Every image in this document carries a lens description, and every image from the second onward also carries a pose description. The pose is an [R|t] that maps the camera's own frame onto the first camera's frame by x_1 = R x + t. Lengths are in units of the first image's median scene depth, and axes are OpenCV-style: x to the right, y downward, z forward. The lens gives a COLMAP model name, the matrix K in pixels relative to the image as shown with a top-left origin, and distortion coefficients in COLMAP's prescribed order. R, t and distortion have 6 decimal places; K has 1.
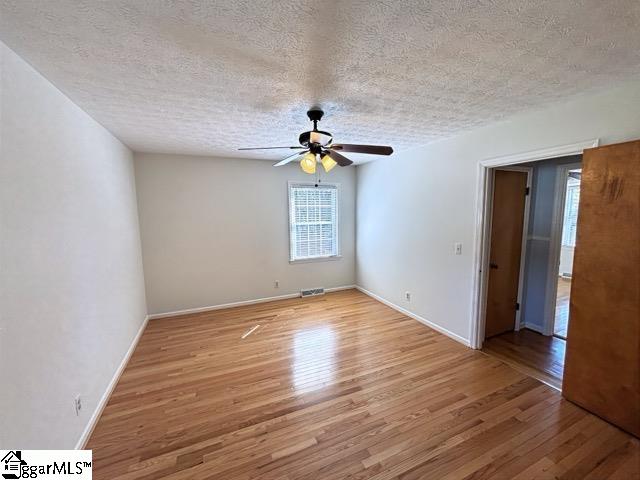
lens RADIAL K [[262.8, 0, 319.3], [0, 262.8, 241.0], [0, 0, 1]] dist [0.000894, -0.000218]
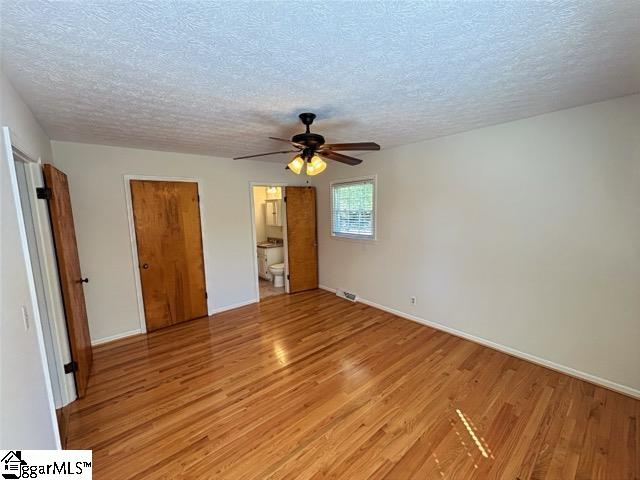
lens RADIAL K [[262.8, 0, 321.5], [0, 262.8, 239.7], [0, 0, 1]] dist [0.000894, -0.000218]
pose [[-0.959017, 0.073825, -0.273563, 0.168408], [0.007255, 0.971543, 0.236754, -0.184886], [0.283257, 0.225066, -0.932261, 1.443827]]
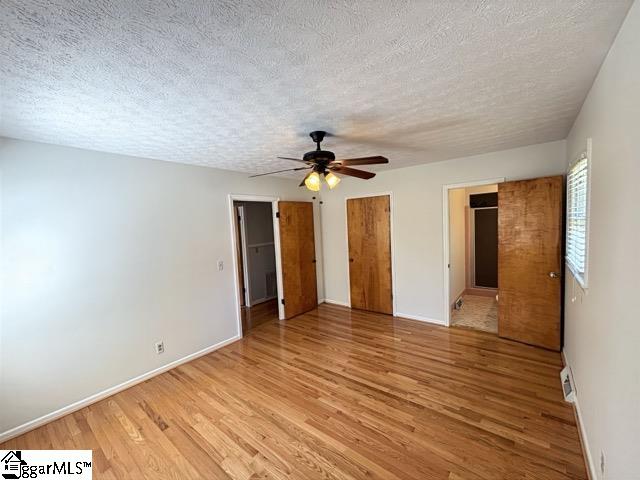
lens RADIAL K [[262.8, 0, 317.7], [0, 262.8, 241.8], [0, 0, 1]] dist [0.000894, -0.000218]
pose [[-0.462559, -0.027111, 0.886174, -0.658734], [0.155331, 0.981594, 0.111109, -0.127744], [-0.872875, 0.189045, -0.449834, 1.080277]]
